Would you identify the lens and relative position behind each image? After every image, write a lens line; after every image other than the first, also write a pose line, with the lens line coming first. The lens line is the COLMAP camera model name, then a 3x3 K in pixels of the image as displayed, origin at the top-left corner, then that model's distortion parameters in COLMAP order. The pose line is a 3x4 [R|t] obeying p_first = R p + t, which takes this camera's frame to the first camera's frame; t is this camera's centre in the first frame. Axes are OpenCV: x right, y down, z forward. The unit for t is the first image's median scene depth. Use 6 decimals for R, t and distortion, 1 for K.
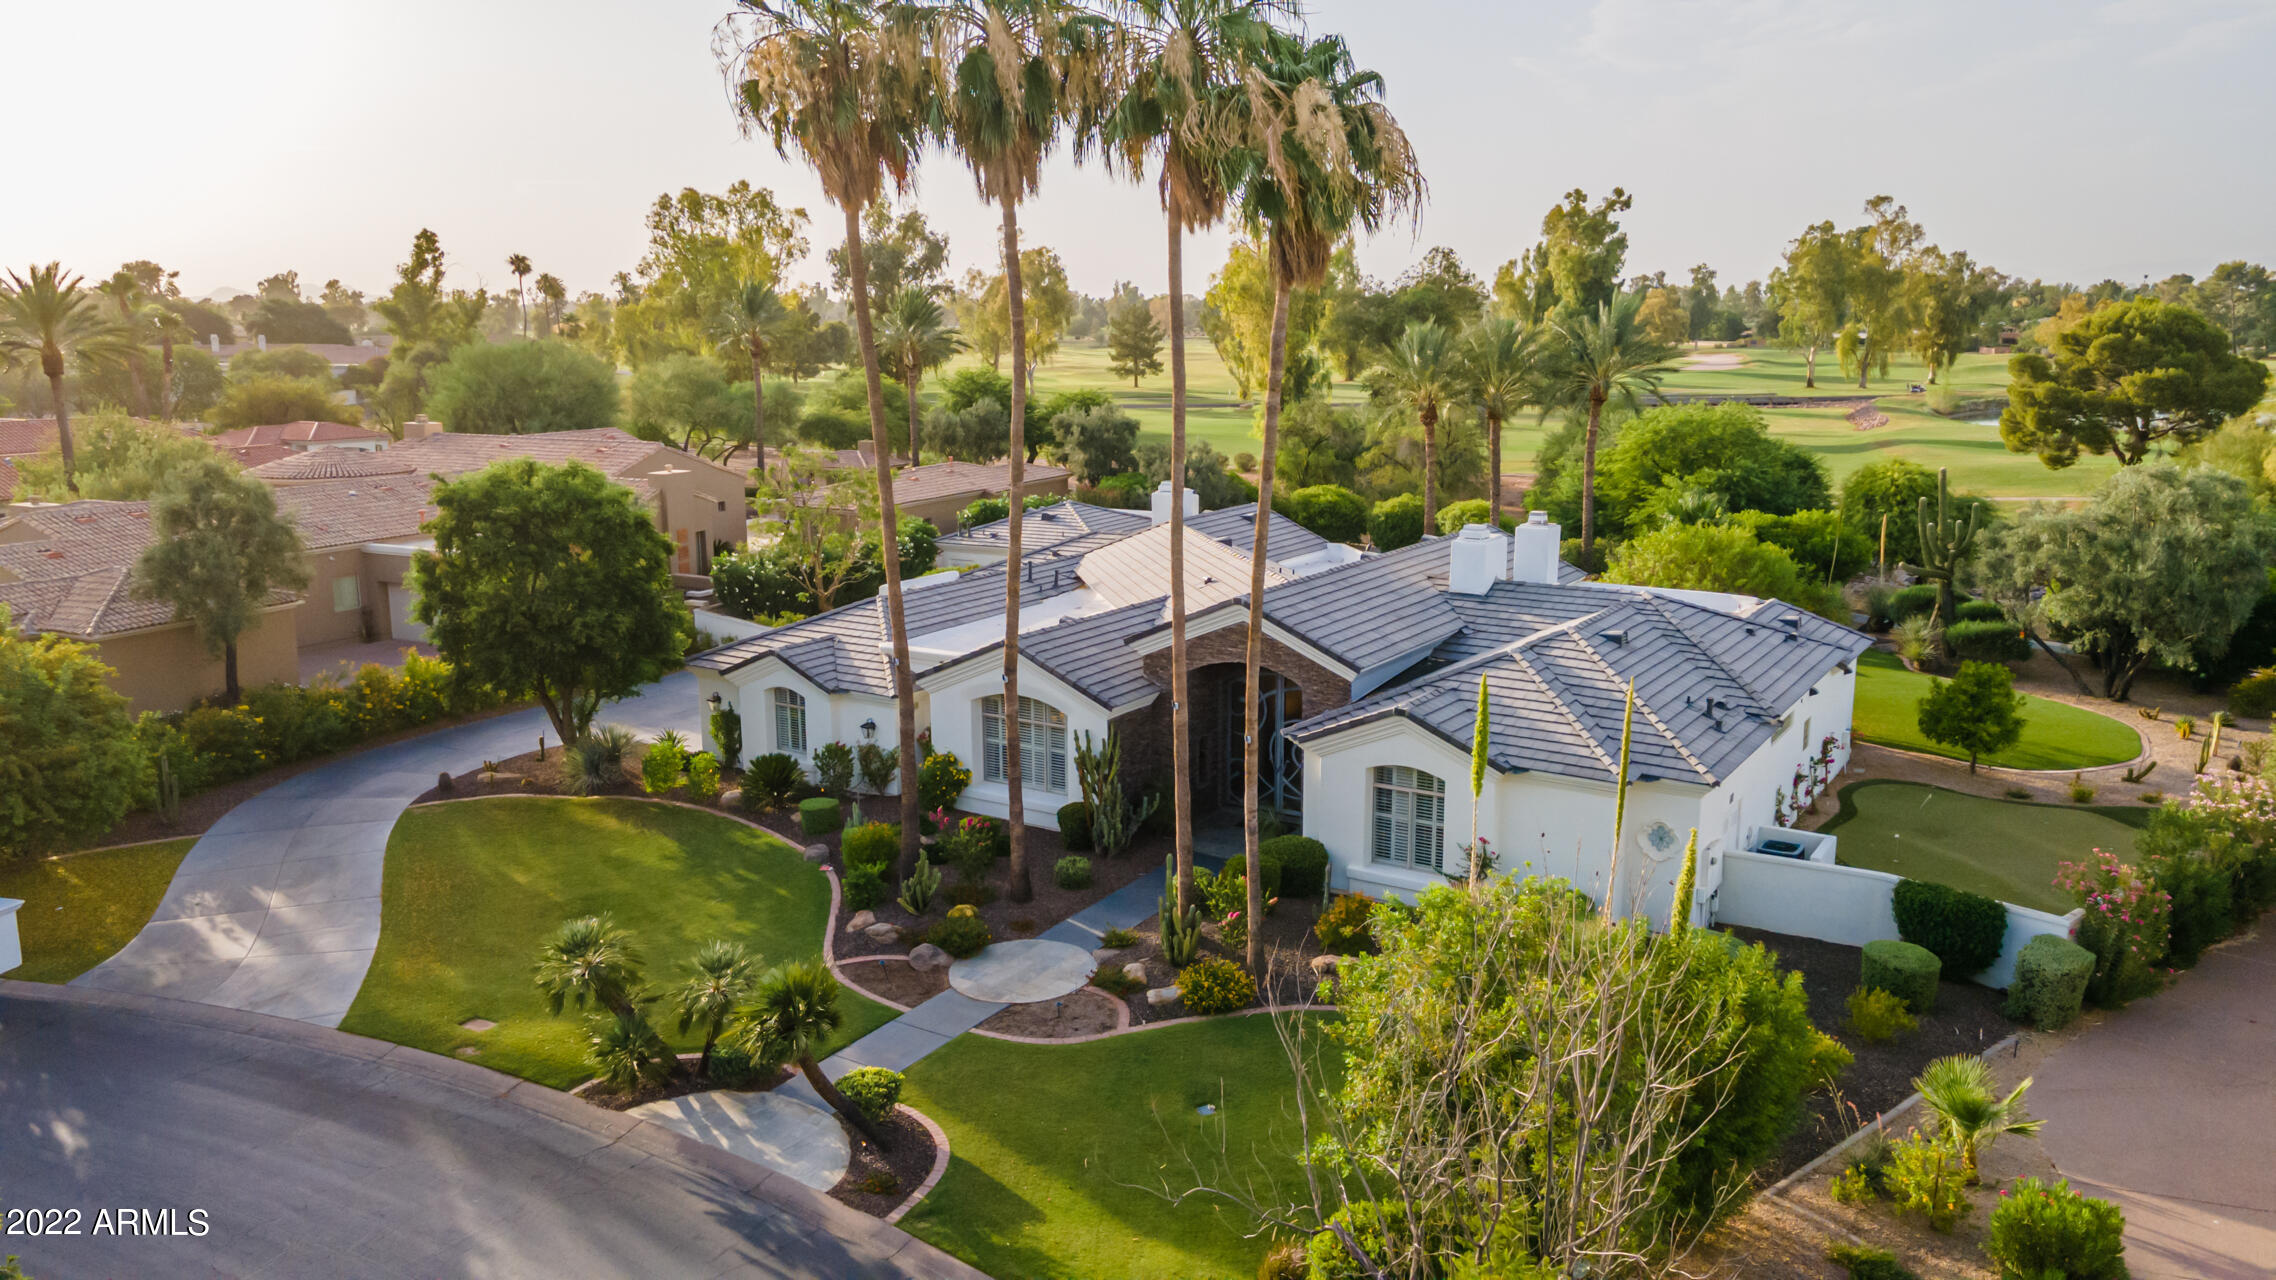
lens RADIAL K [[1658.1, 0, 1137.1], [0, 1658.1, 646.4], [0, 0, 1]] dist [0.035198, 0.008066]
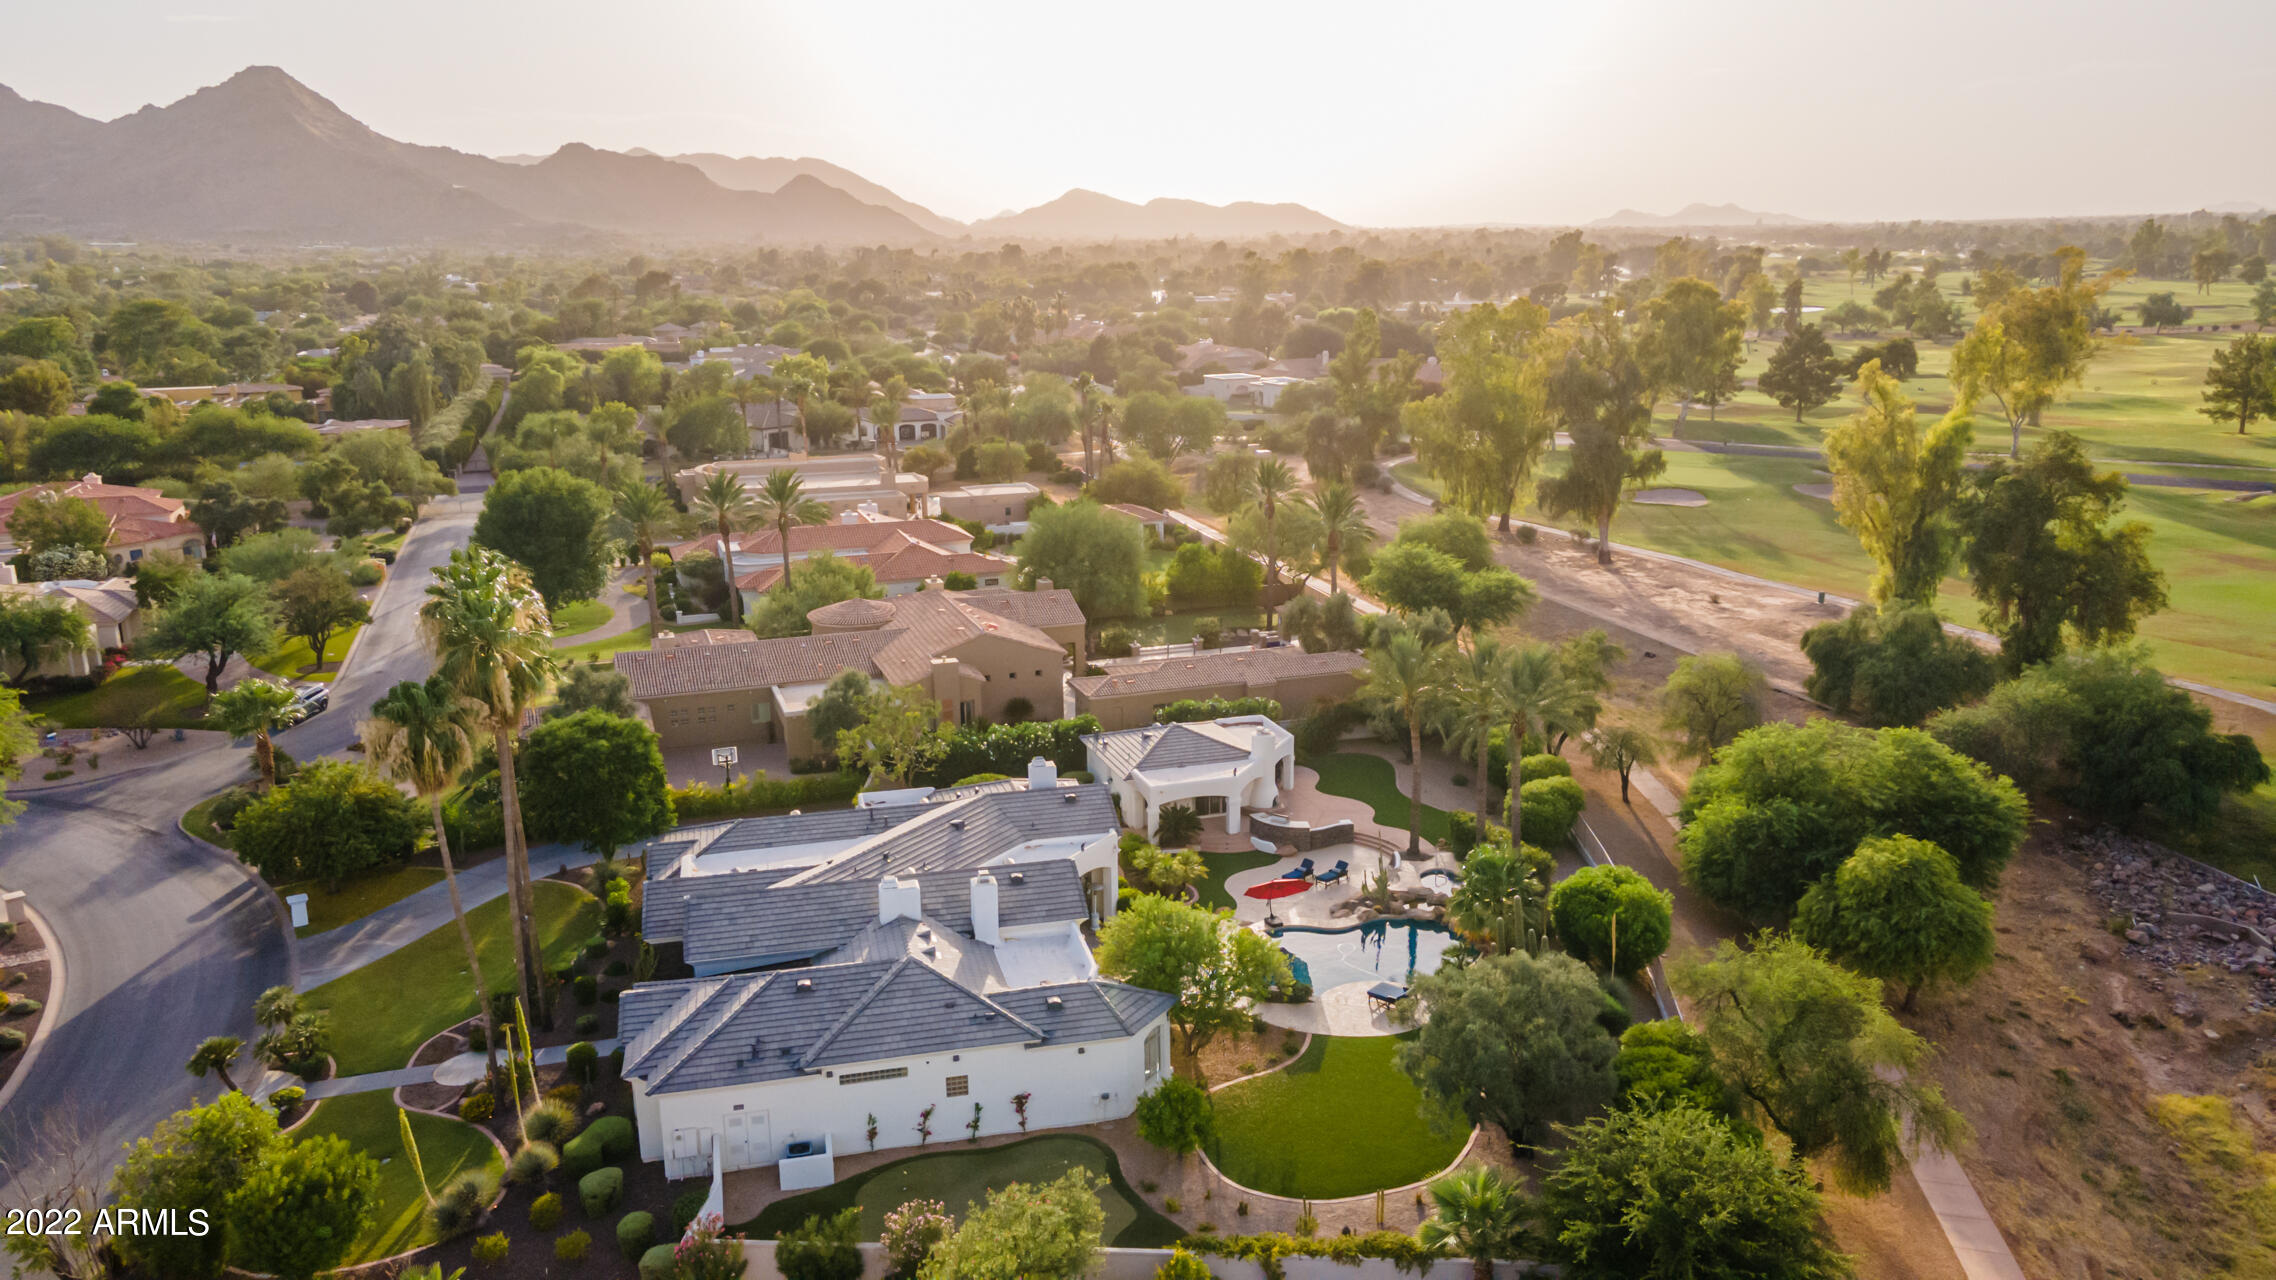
lens RADIAL K [[1658.1, 0, 1136.9], [0, 1658.1, 647.2], [0, 0, 1]] dist [0.035198, 0.008066]
pose [[0.722776, 0.158072, -0.672761, 1.425738], [-0.126078, 0.987313, 0.096527, -0.480736], [0.679484, 0.015053, 0.733536, 0.056874]]
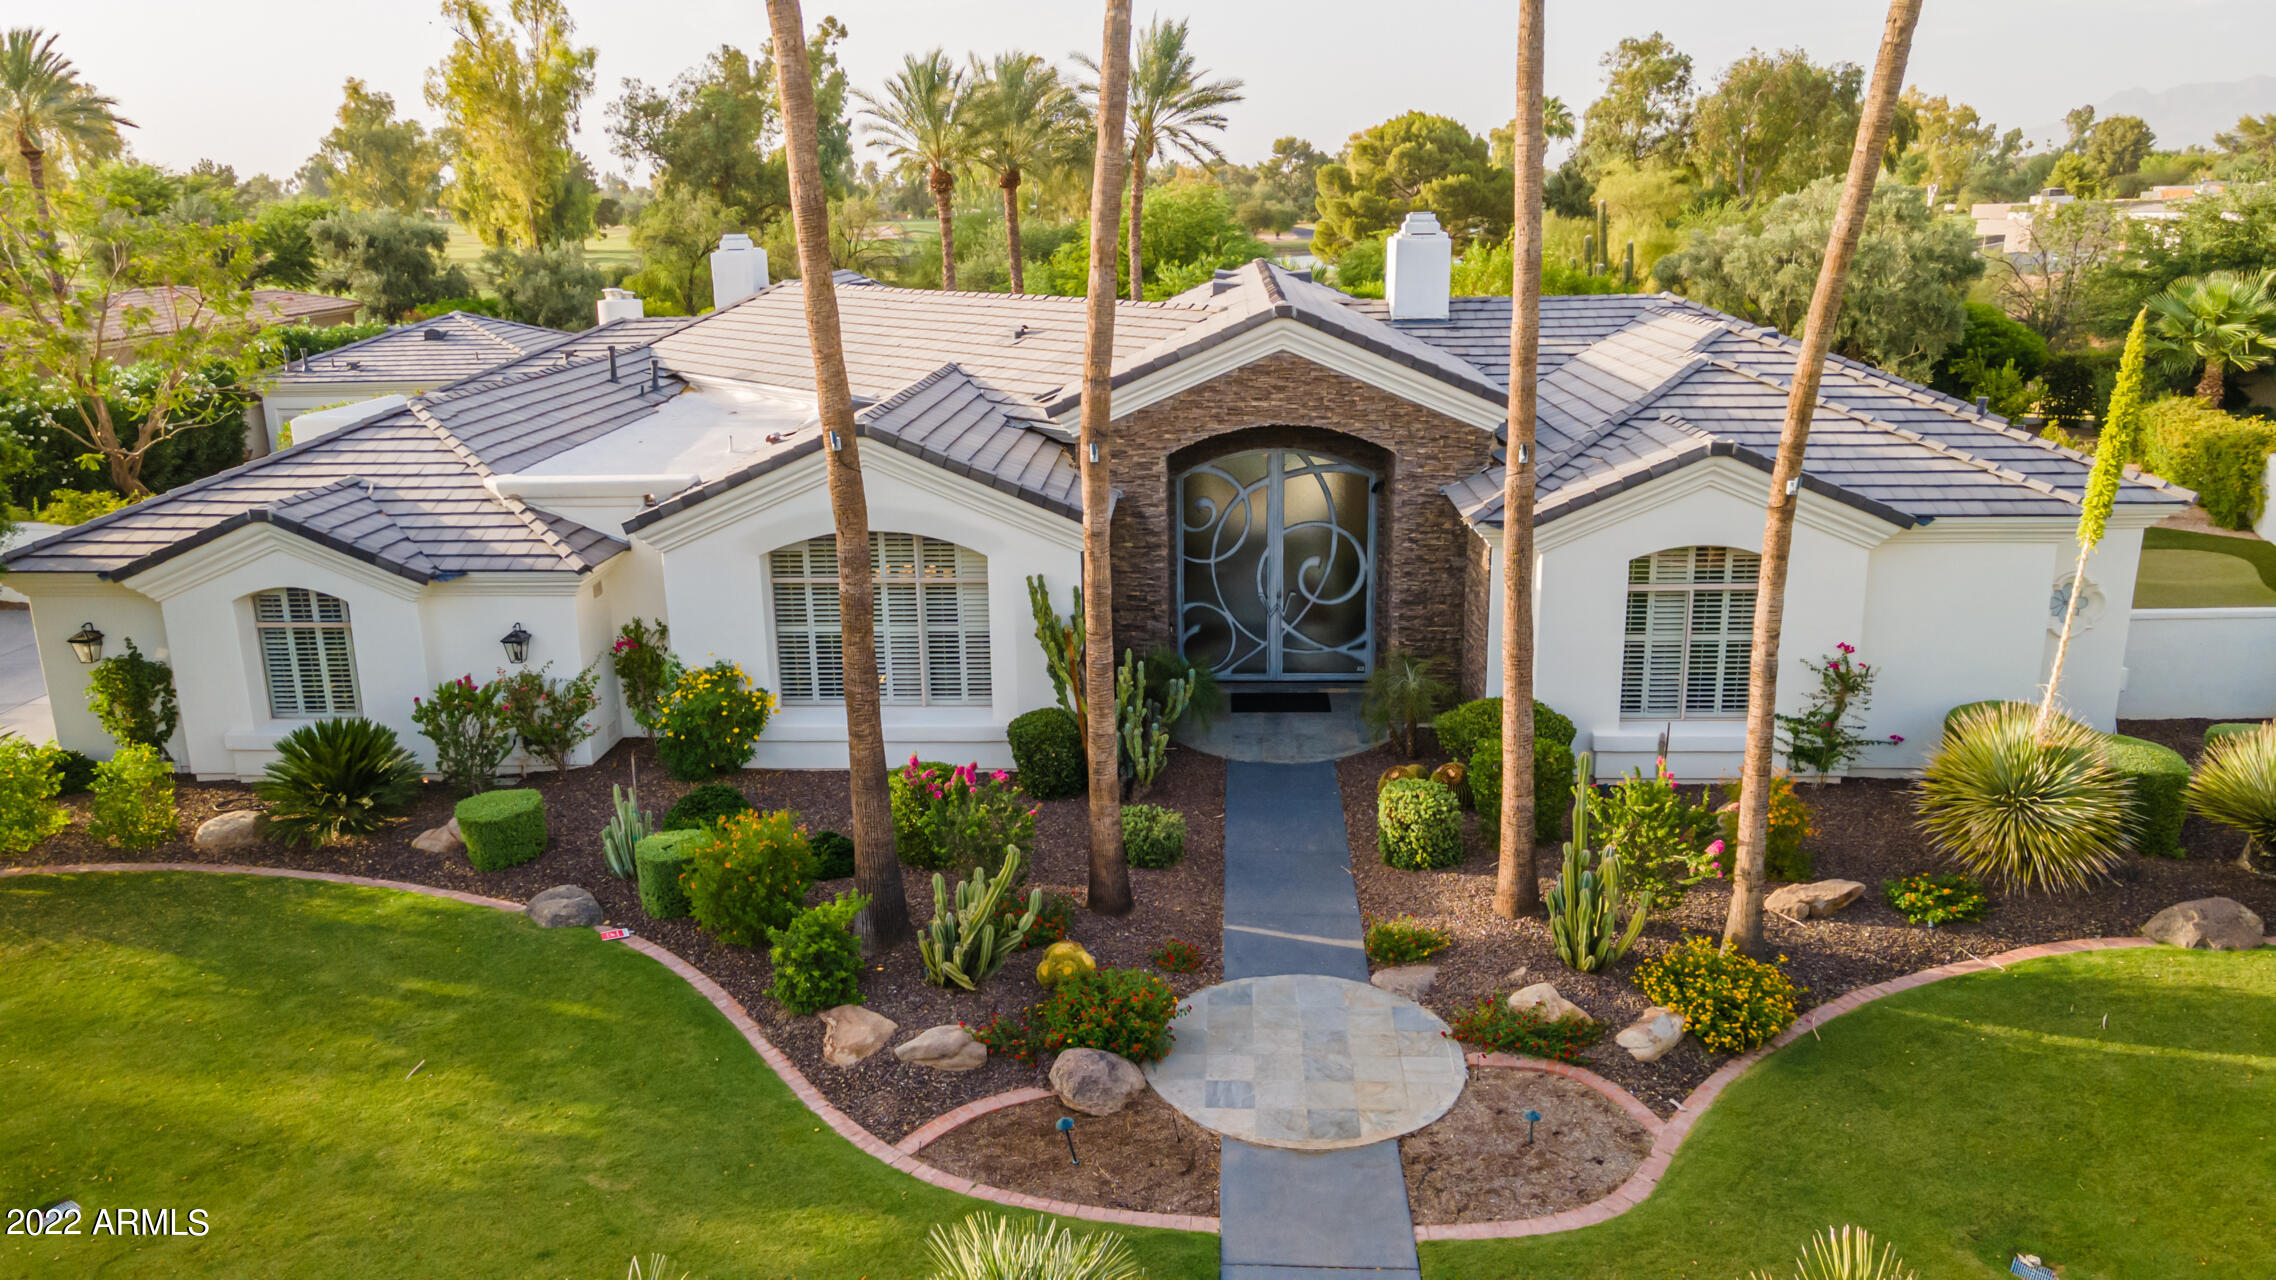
lens RADIAL K [[1658.1, 0, 1132.2], [0, 1658.1, 655.9], [0, 0, 1]] dist [0.035198, 0.008066]
pose [[0.868023, -0.142604, 0.475605, -0.255885], [0.111495, 0.989388, 0.093167, 0.028814], [-0.483844, -0.027843, 0.874711, 0.500746]]
